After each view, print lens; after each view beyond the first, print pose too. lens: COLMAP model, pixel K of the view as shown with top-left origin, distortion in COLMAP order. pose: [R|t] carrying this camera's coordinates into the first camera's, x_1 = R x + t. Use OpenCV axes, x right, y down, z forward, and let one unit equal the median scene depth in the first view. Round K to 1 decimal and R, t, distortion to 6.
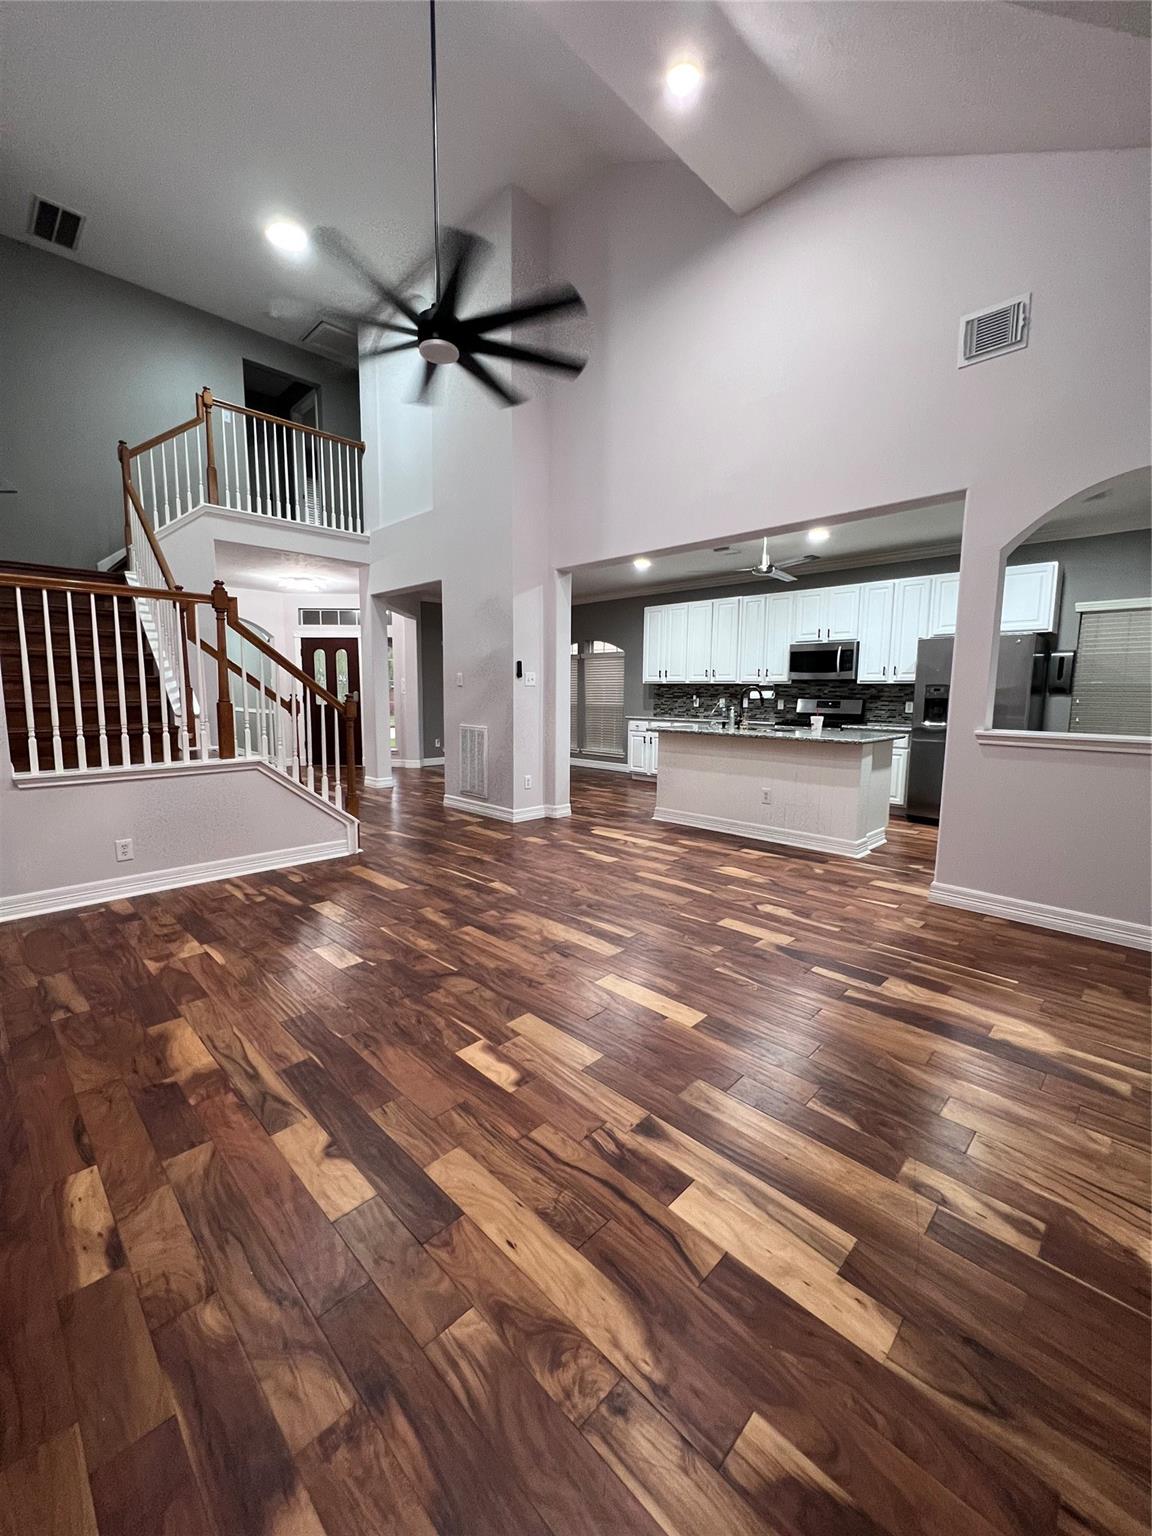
lens RADIAL K [[618.4, 0, 576.0], [0, 618.4, 768.0], [0, 0, 1]] dist [0.001815, 0.000230]
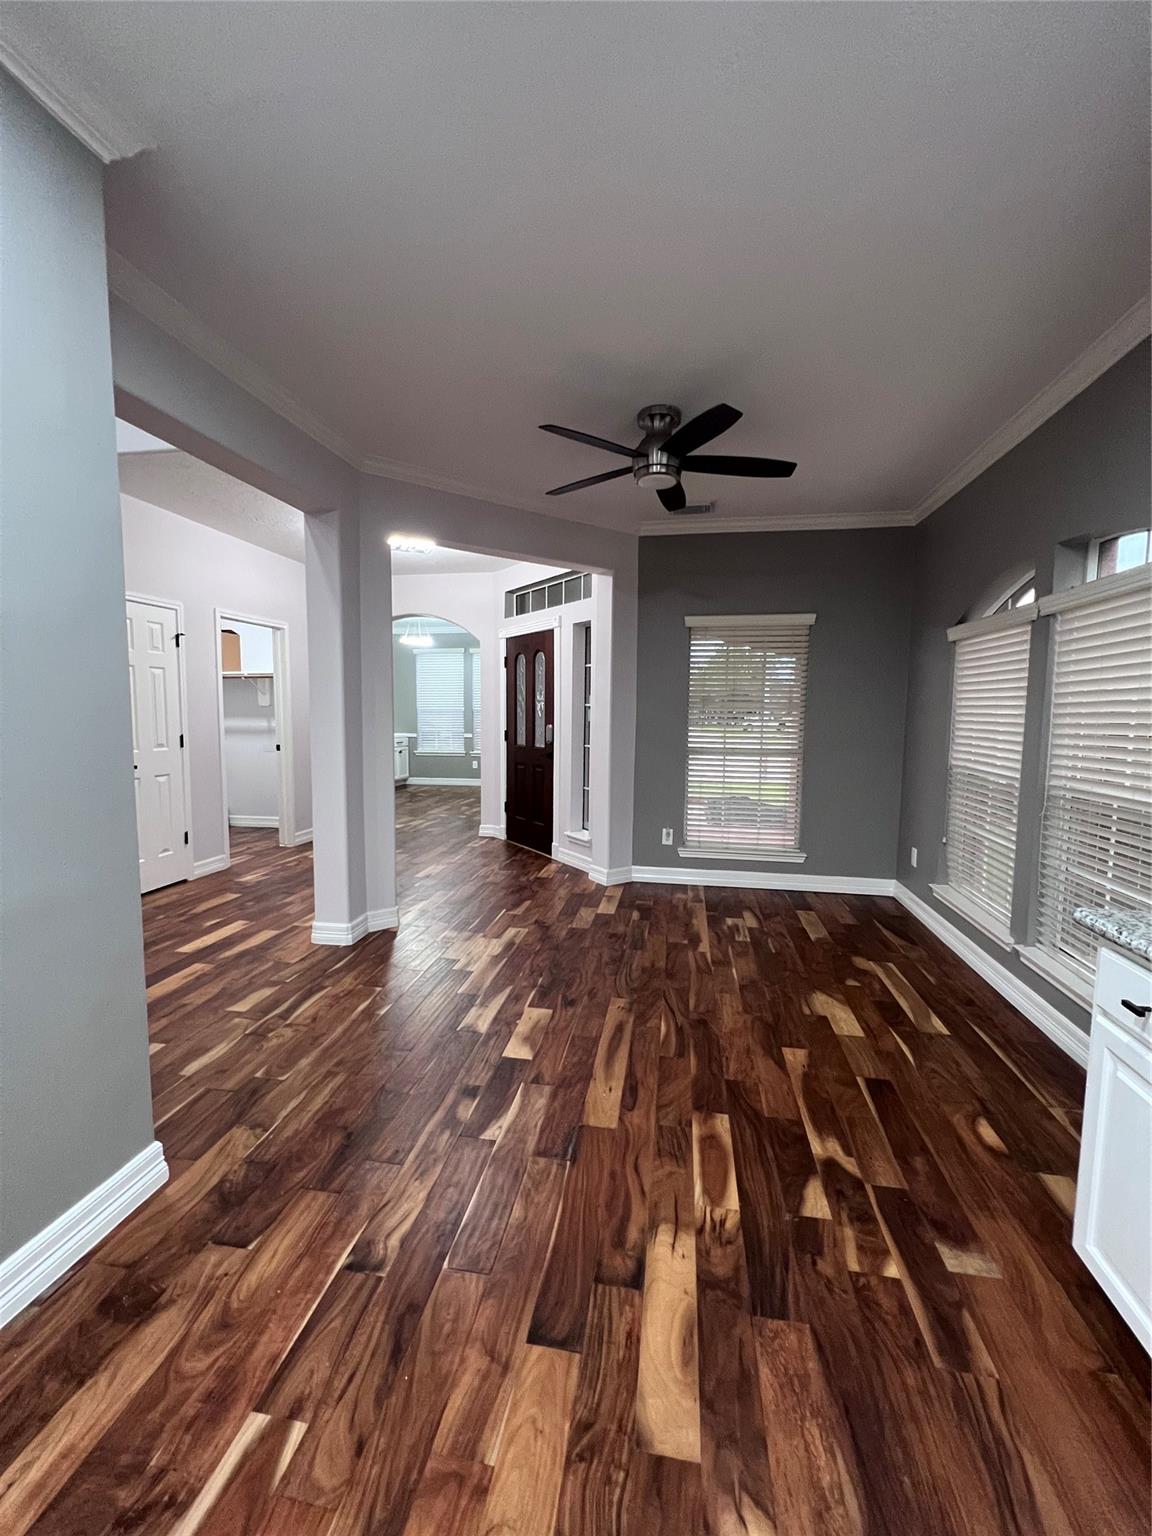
lens RADIAL K [[618.4, 0, 576.0], [0, 618.4, 768.0], [0, 0, 1]] dist [0.001815, 0.000230]
pose [[0.574442, 0.073712, -0.815219, 0.146069], [-0.112937, 0.993549, 0.010255, -0.113638], [0.810717, 0.086178, 0.579061, 0.853372]]
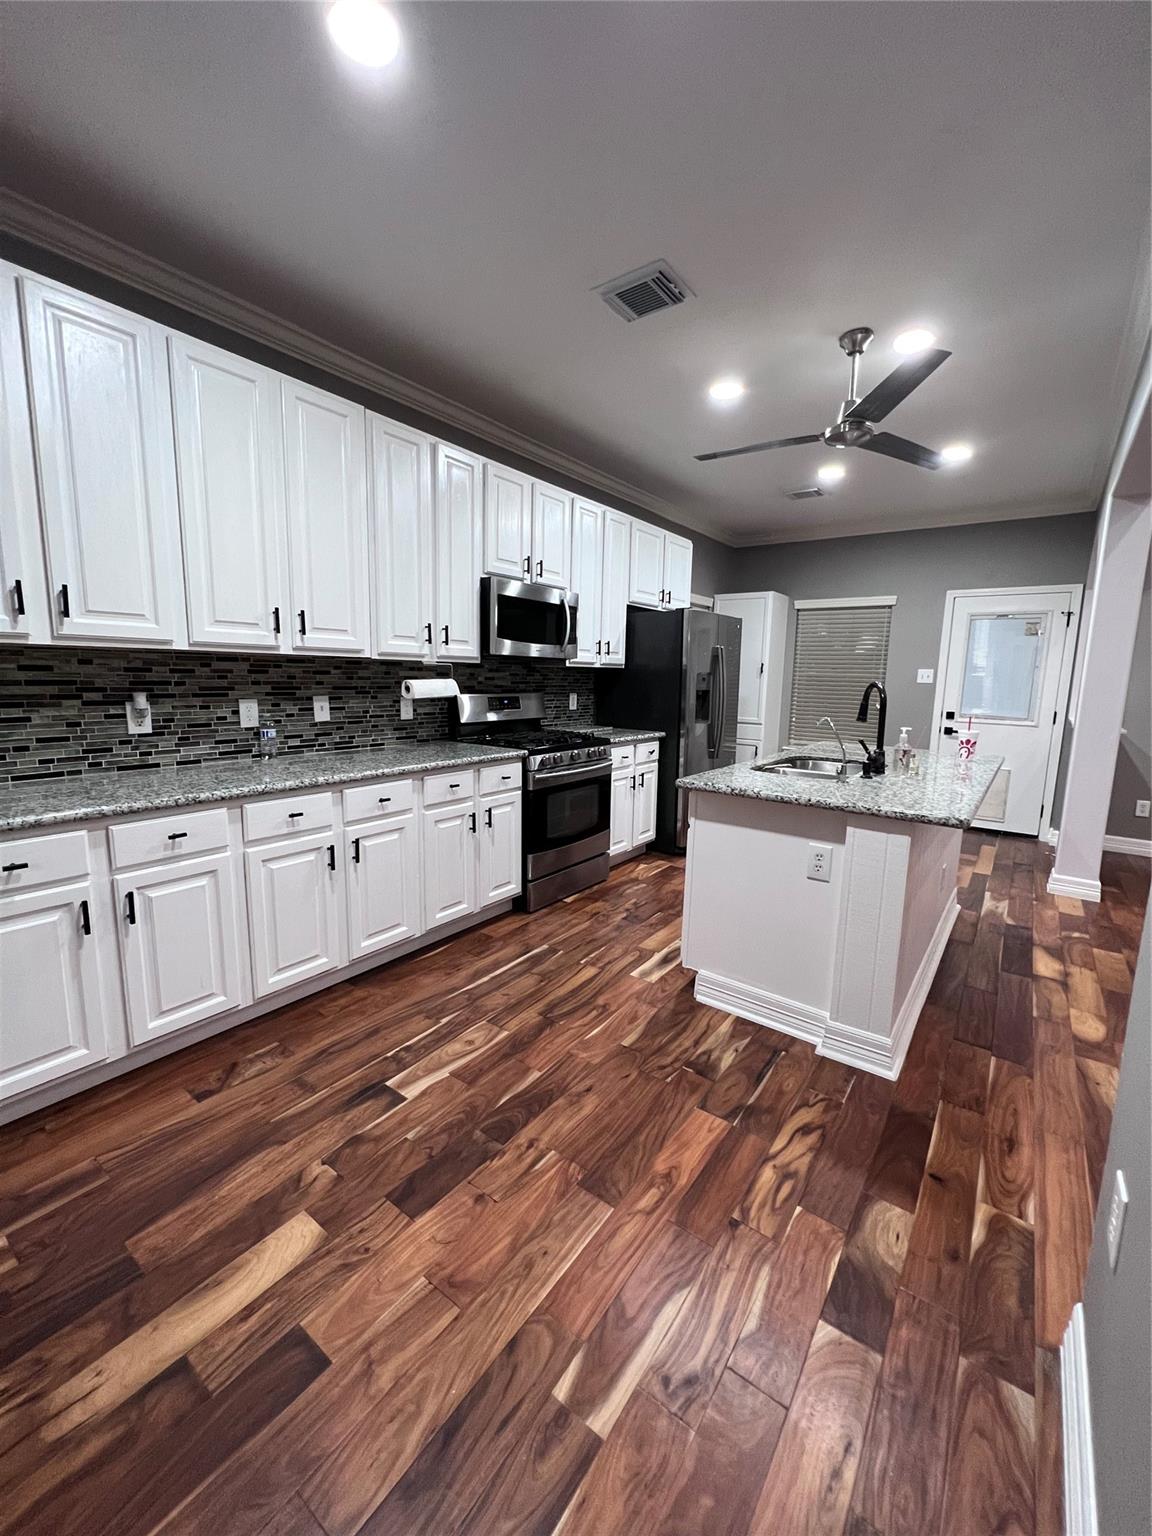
lens RADIAL K [[618.4, 0, 576.0], [0, 618.4, 768.0], [0, 0, 1]] dist [0.001815, 0.000230]
pose [[-0.143478, -0.156071, 0.977270, -0.114764], [0.105474, 0.979451, 0.171904, -0.117689], [-0.984017, 0.127741, -0.124068, 0.893663]]
